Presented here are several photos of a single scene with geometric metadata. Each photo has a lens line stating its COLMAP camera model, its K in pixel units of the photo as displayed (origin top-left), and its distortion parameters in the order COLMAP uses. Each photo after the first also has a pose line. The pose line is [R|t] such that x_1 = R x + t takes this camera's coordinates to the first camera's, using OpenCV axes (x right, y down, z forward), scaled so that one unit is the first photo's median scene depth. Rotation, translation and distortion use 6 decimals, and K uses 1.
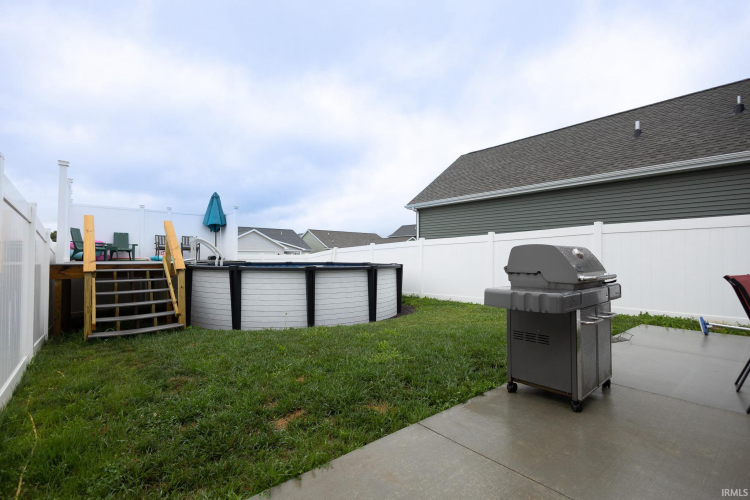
lens RADIAL K [[362.4, 0, 378.4], [0, 362.4, 250.7], [0, 0, 1]] dist [0.015322, 0.000513]
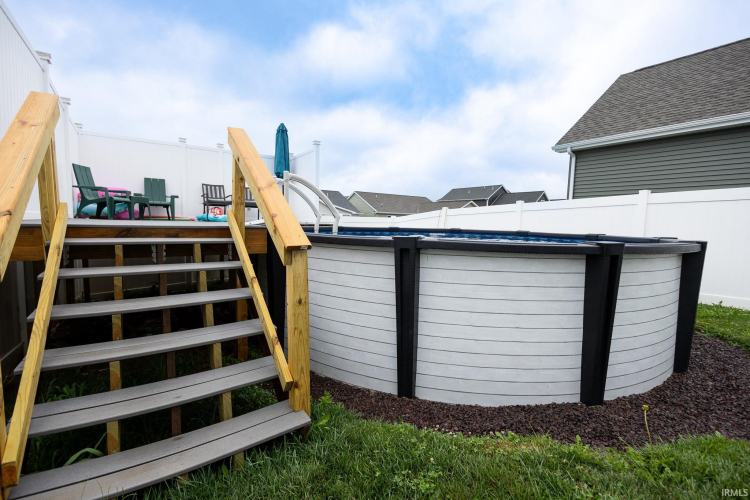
lens RADIAL K [[362.4, 0, 374.6], [0, 362.4, 252.0], [0, 0, 1]] dist [0.015322, 0.000513]
pose [[0.994891, 0.027949, -0.097012, -0.248606], [-0.018273, 0.994896, 0.099233, 0.012590], [0.099291, -0.096953, 0.990324, 0.387299]]
